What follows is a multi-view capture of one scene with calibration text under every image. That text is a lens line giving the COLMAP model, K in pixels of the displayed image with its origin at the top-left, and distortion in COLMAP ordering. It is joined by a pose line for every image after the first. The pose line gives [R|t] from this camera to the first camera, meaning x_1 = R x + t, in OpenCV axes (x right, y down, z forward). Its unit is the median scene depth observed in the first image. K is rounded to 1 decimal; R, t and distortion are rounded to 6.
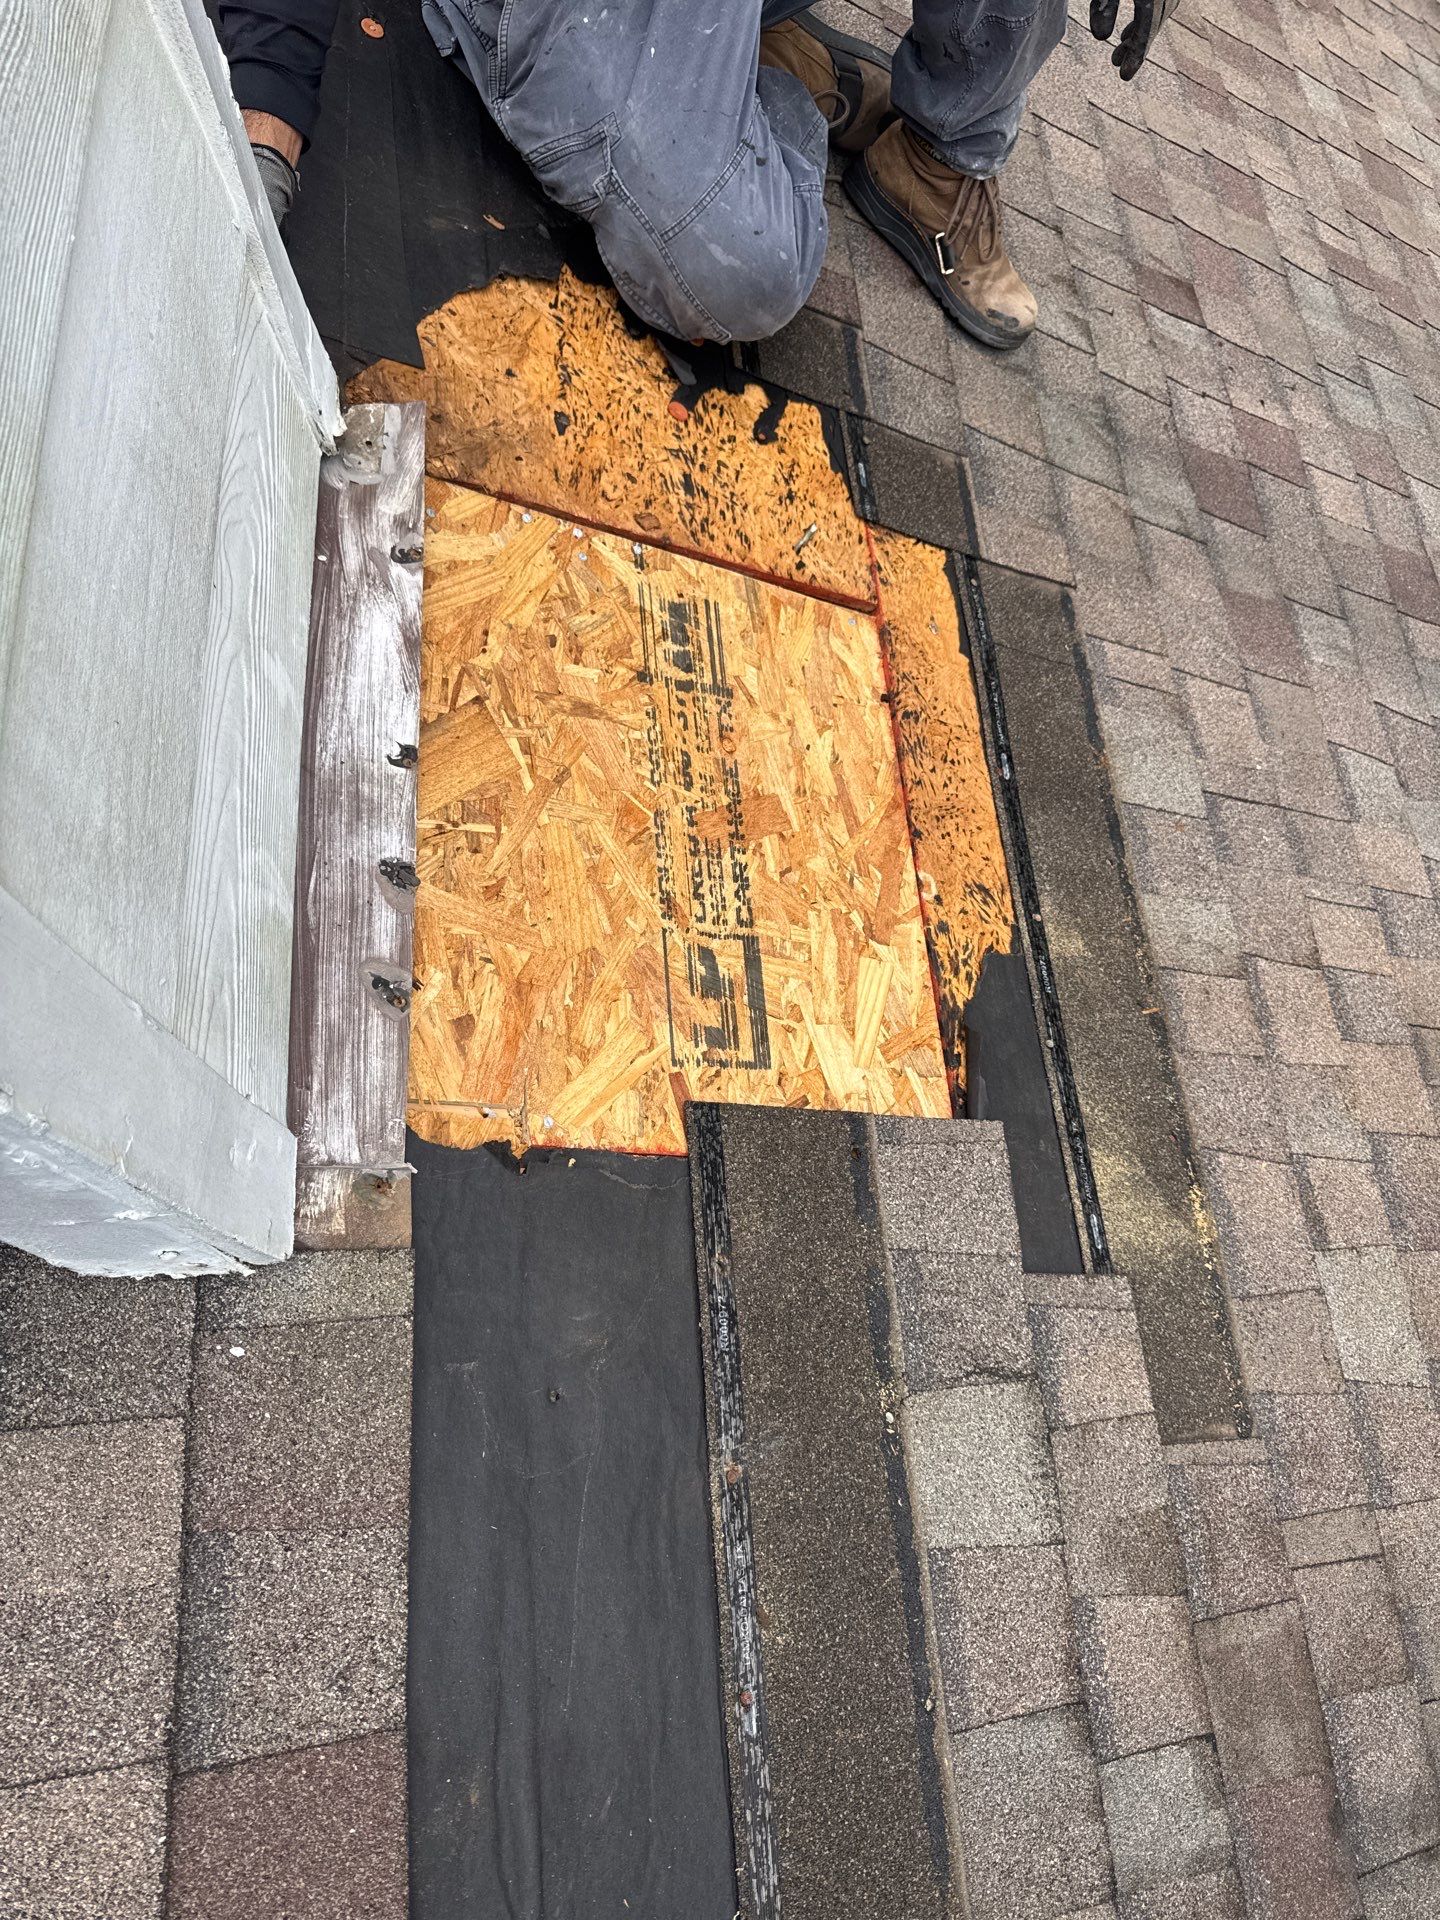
lens RADIAL K [[1370.0, 0, 720.0], [0, 1370.0, 960.0], [0, 0, 1]] dist [-0.014434, 0.000356]
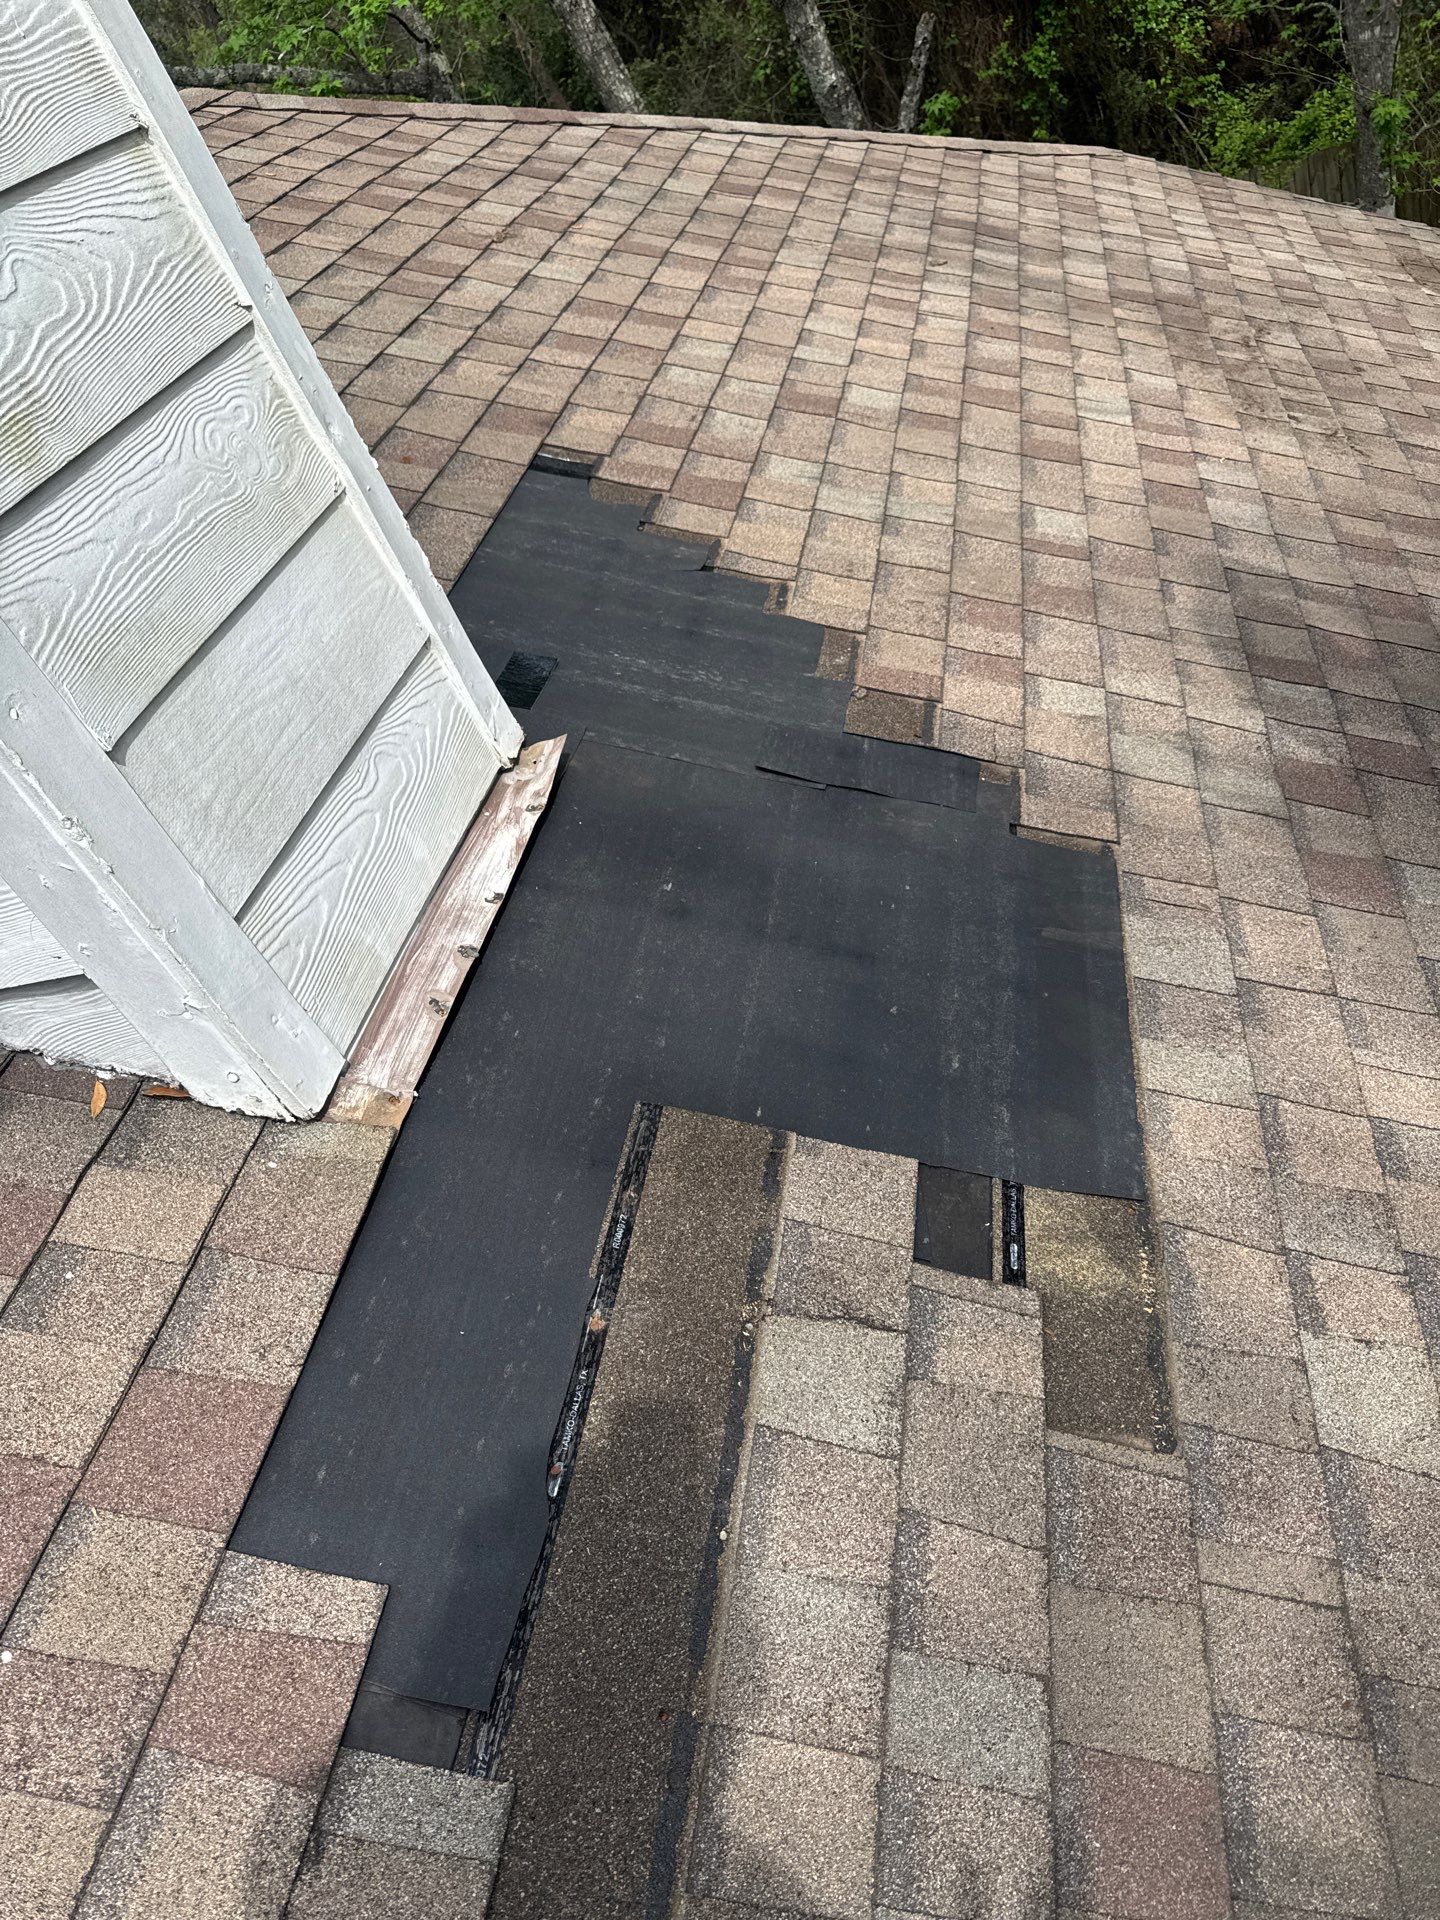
lens RADIAL K [[1342.9, 0, 720.0], [0, 1342.9, 960.0], [0, 0, 1]] dist [0.002263, -0.005226]
pose [[0.903766, -0.113459, -0.412716, 0.585639], [-0.081373, 0.901099, -0.425910, 0.509715], [0.420221, 0.418507, 0.805150, -0.113827]]
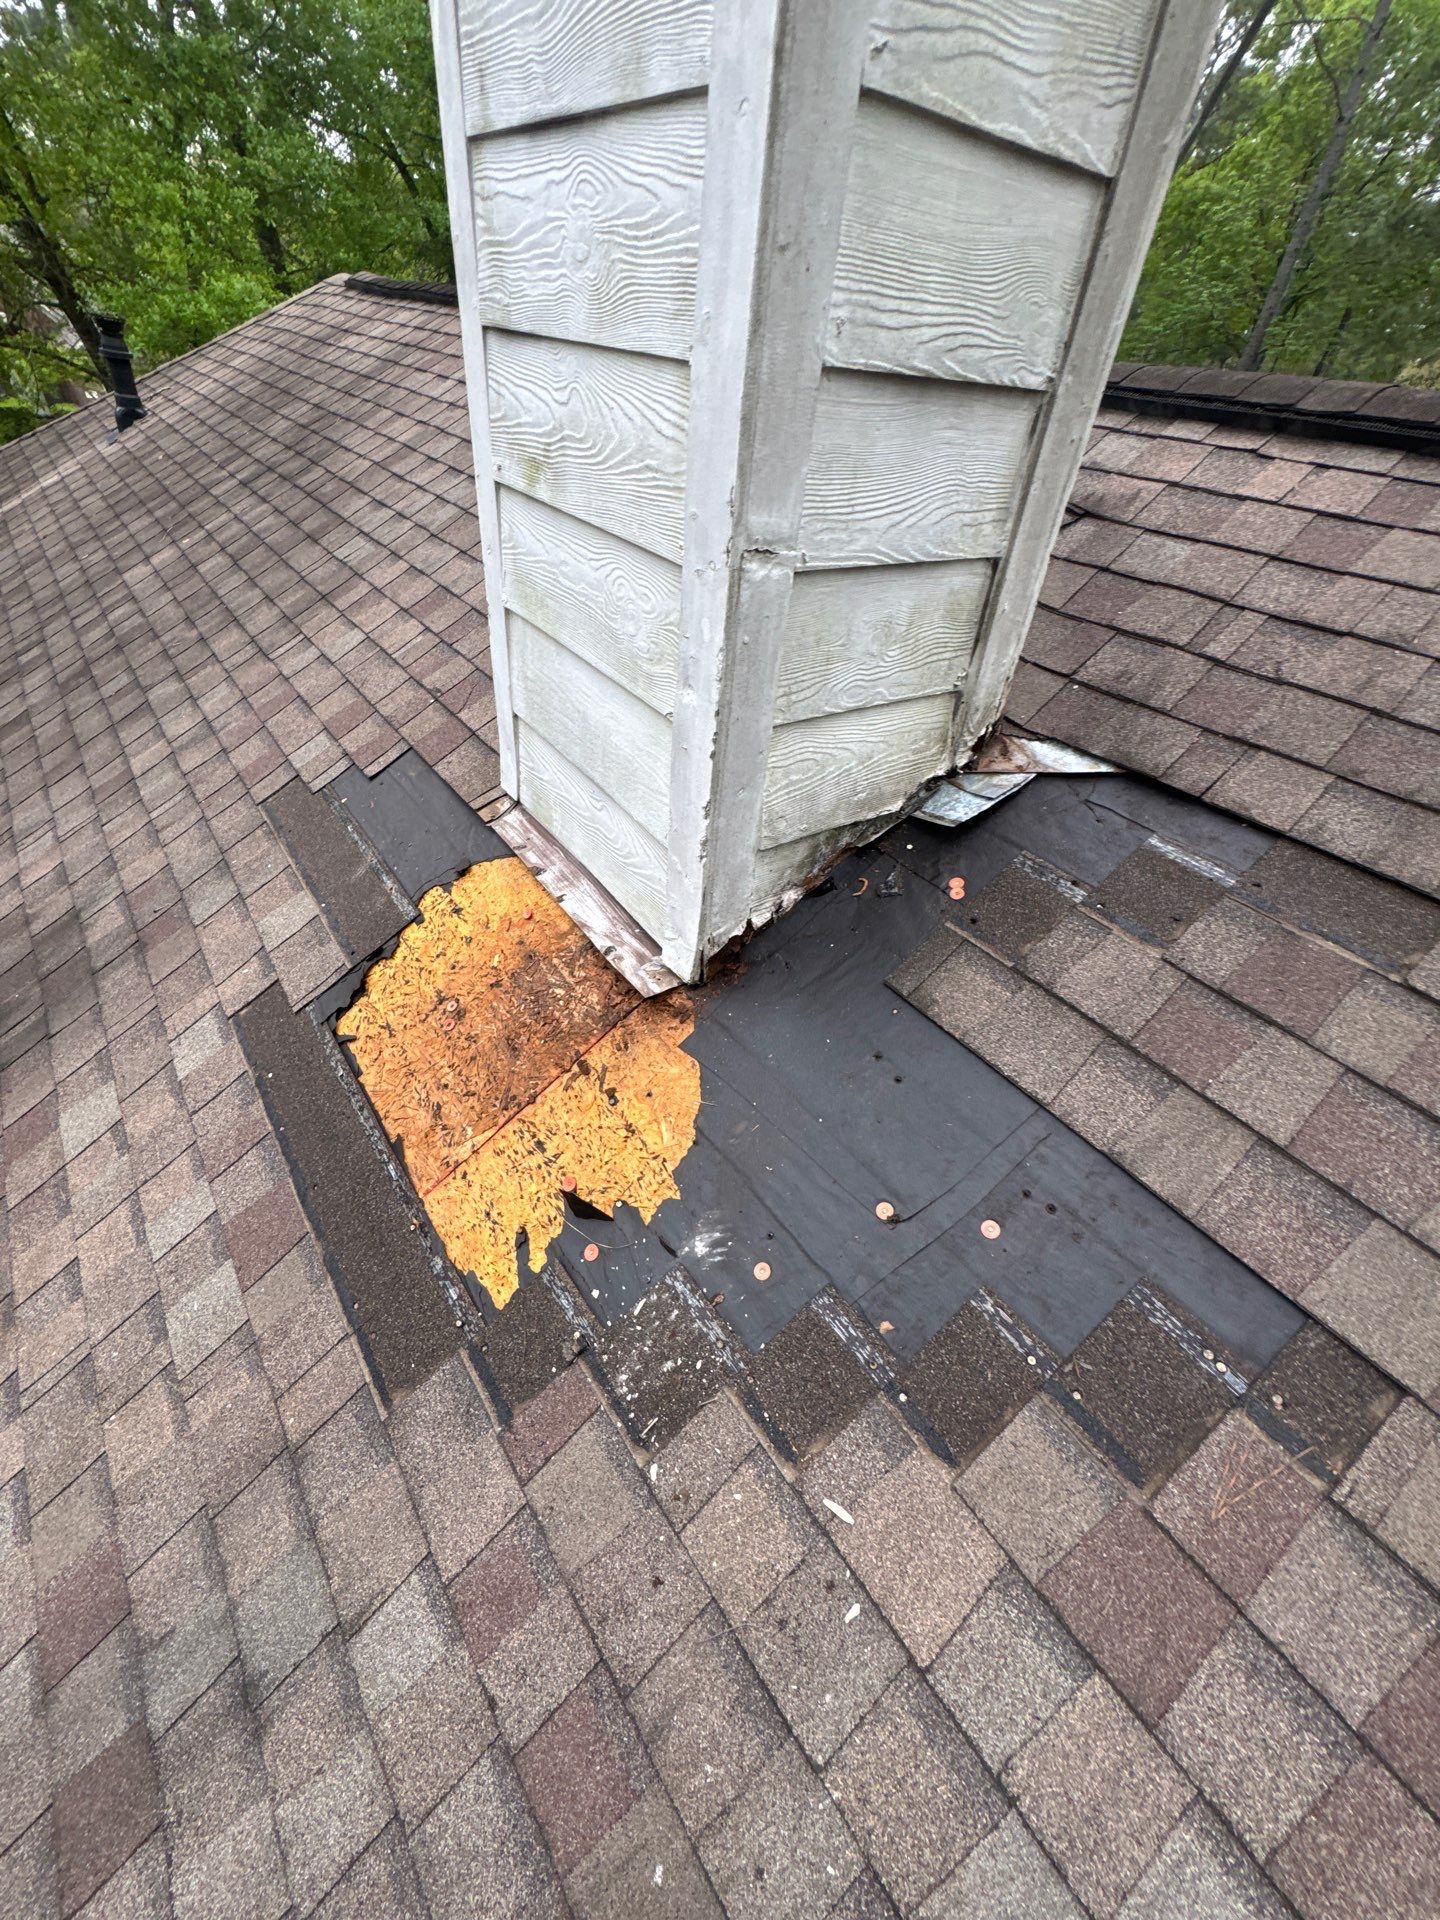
lens RADIAL K [[784.3, 0, 720.0], [0, 784.3, 960.0], [0, 0, 1]] dist [0.008764, -0.000046]
pose [[-0.850403, 0.277574, -0.446954, 0.174596], [-0.512001, -0.241032, 0.824475, -1.358036], [0.121122, 0.929976, 0.347093, 0.579820]]
